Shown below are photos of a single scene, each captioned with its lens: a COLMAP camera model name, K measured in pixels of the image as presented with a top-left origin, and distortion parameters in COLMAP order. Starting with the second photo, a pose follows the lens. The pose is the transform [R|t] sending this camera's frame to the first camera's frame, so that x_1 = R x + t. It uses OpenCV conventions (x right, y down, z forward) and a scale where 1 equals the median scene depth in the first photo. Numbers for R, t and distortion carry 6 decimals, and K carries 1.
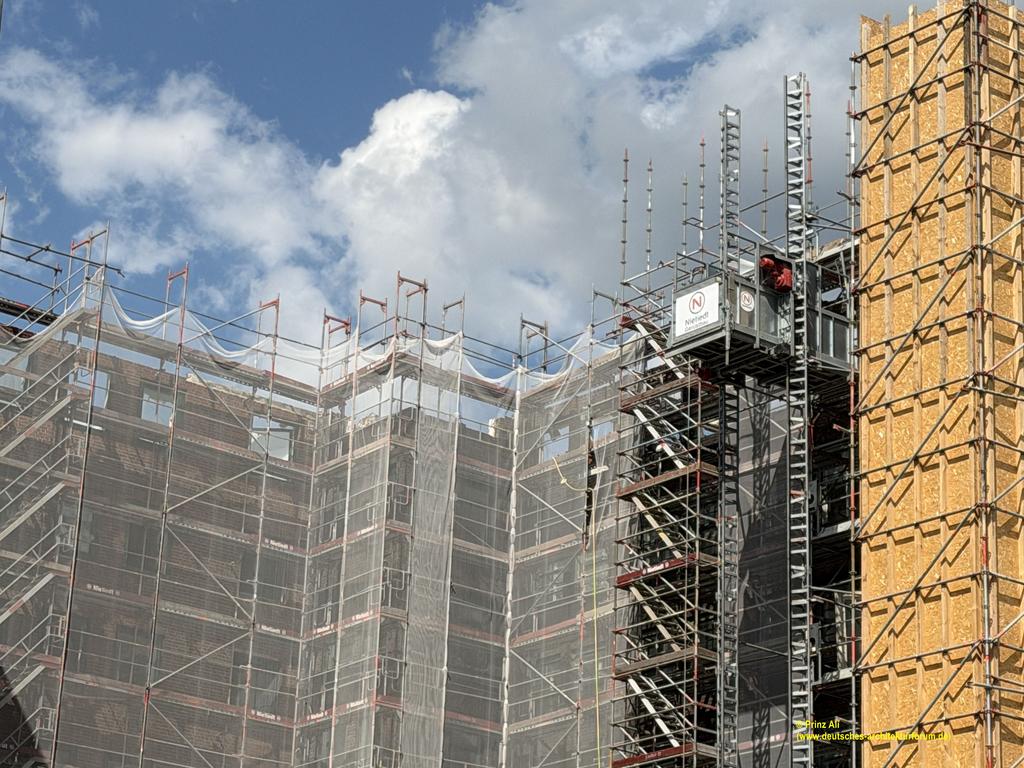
lens RADIAL K [[2915.0, 0, 512.0], [0, 2915.0, 384.0], [0, 0, 1]] dist [0.103582, 0.211177]
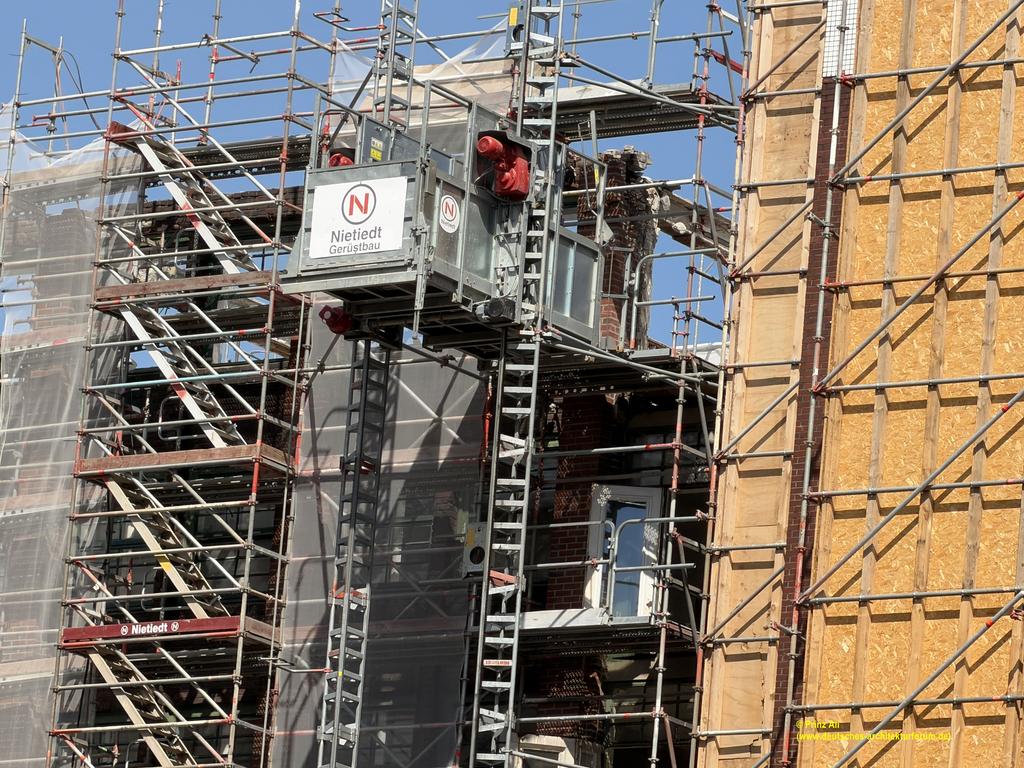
lens RADIAL K [[7650.6, 0, 512.0], [0, 7650.6, 384.0], [0, 0, 1]] dist [-0.115679, 28.842366]
pose [[0.960563, 0.109097, 0.255768, -0.275304], [-0.139963, 0.984498, 0.105711, -0.152174], [-0.240270, -0.137340, 0.960941, -0.392079]]
